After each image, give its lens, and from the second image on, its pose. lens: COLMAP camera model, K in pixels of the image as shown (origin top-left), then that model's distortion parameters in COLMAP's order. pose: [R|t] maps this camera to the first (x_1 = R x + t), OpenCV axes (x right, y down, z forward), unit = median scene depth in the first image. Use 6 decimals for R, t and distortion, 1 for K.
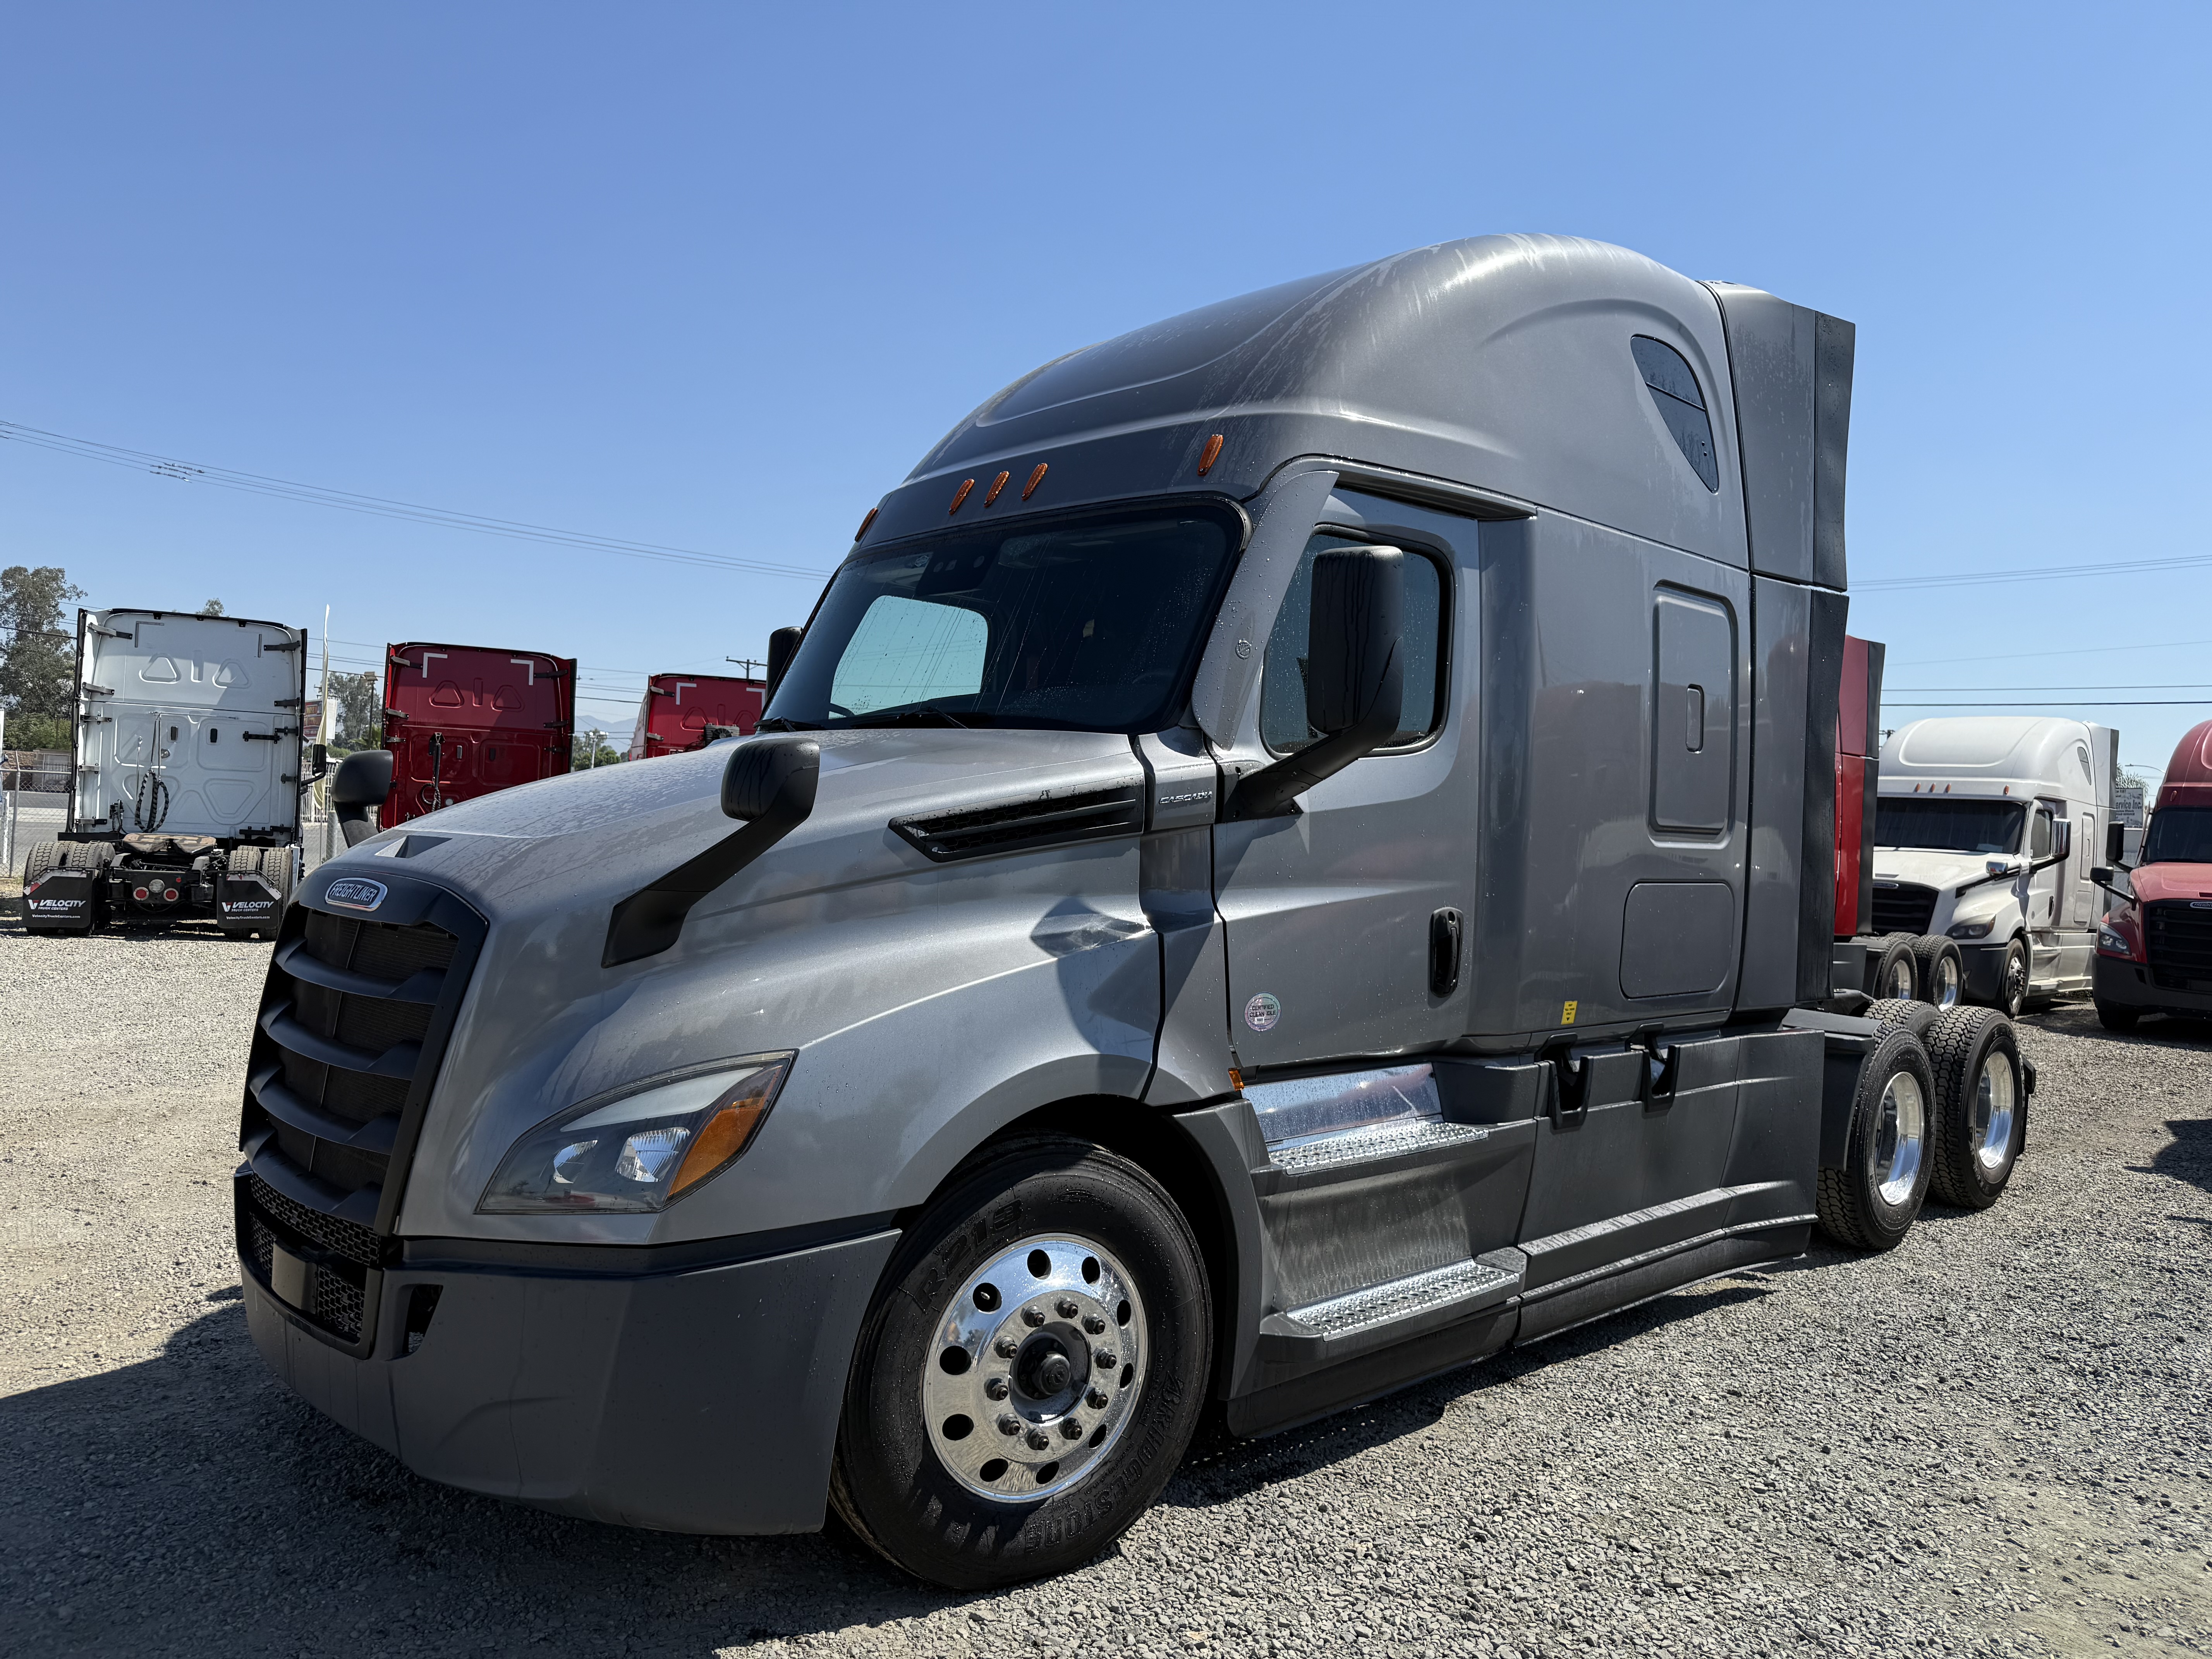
lens RADIAL K [[1587.6, 0, 1105.1], [0, 1587.6, 839.8], [0, 0, 1]] dist [0.042765, -0.036919]
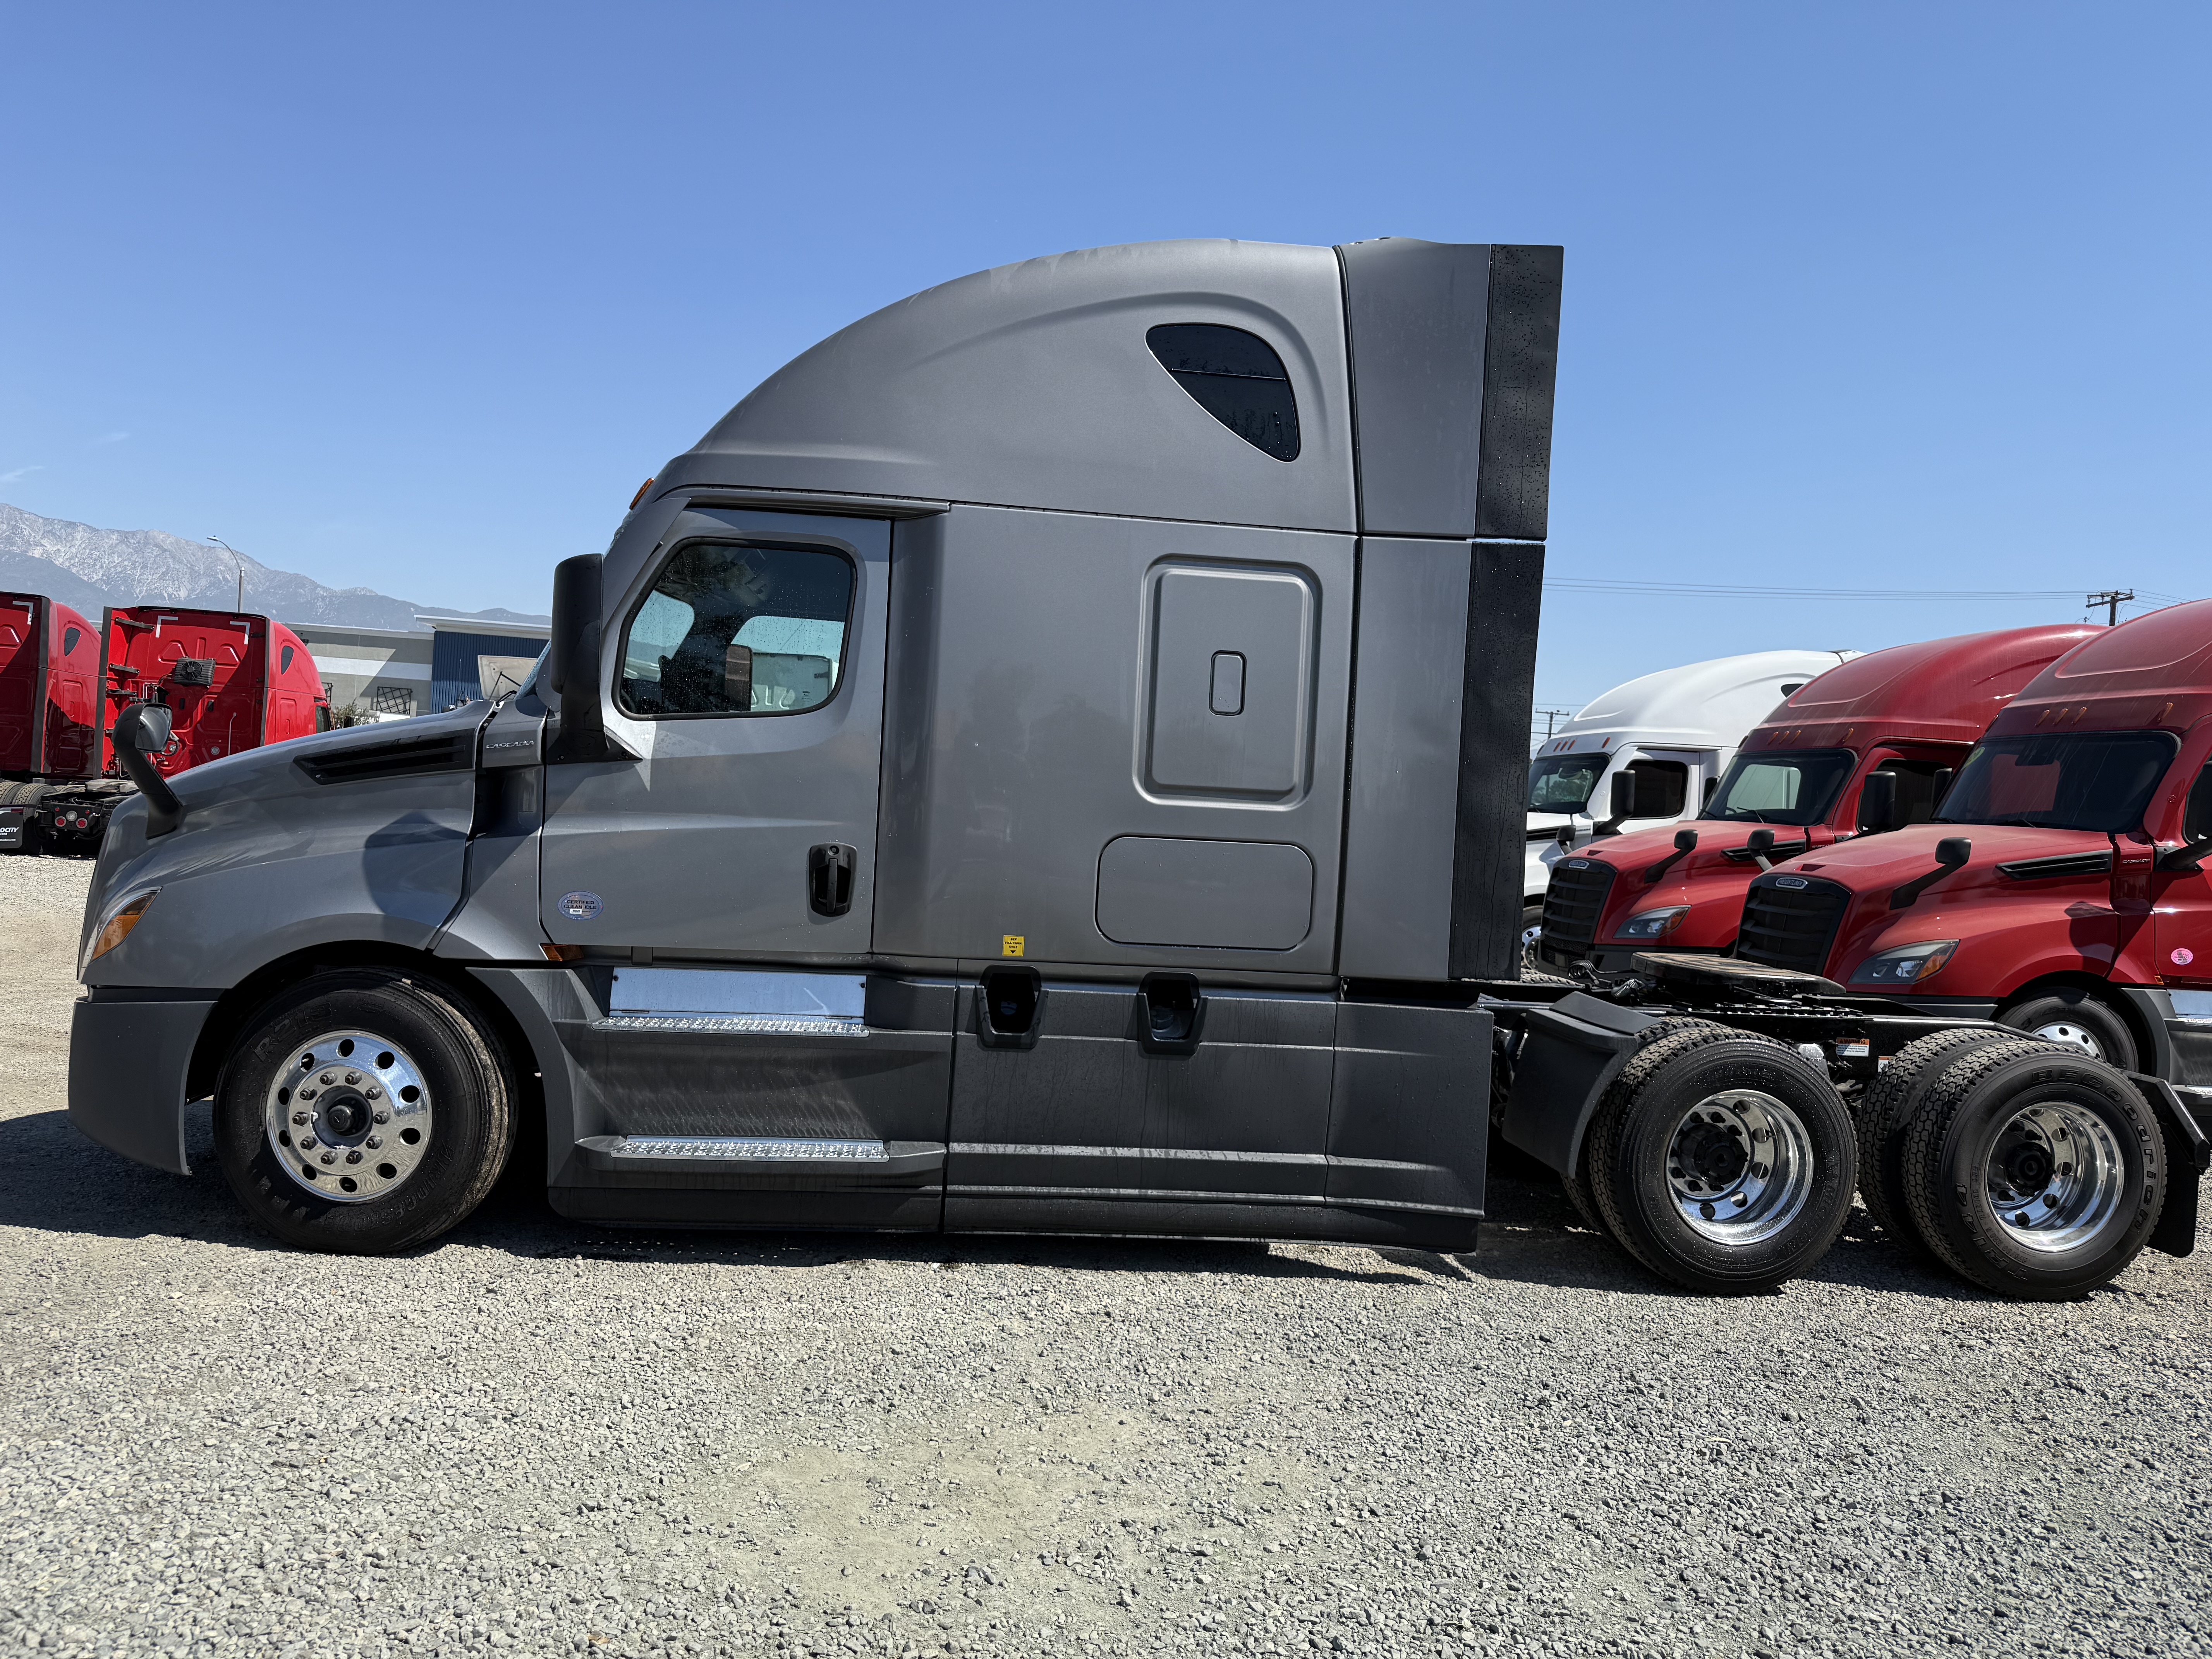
lens RADIAL K [[1587.6, 0, 1113.0], [0, 1587.6, 811.6], [0, 0, 1]] dist [0.042765, -0.036919]
pose [[0.791519, 0.012527, -0.611016, 1.133798], [-0.029899, 0.999386, -0.018242, 0.034892], [0.610413, 0.032708, 0.791408, 0.170032]]
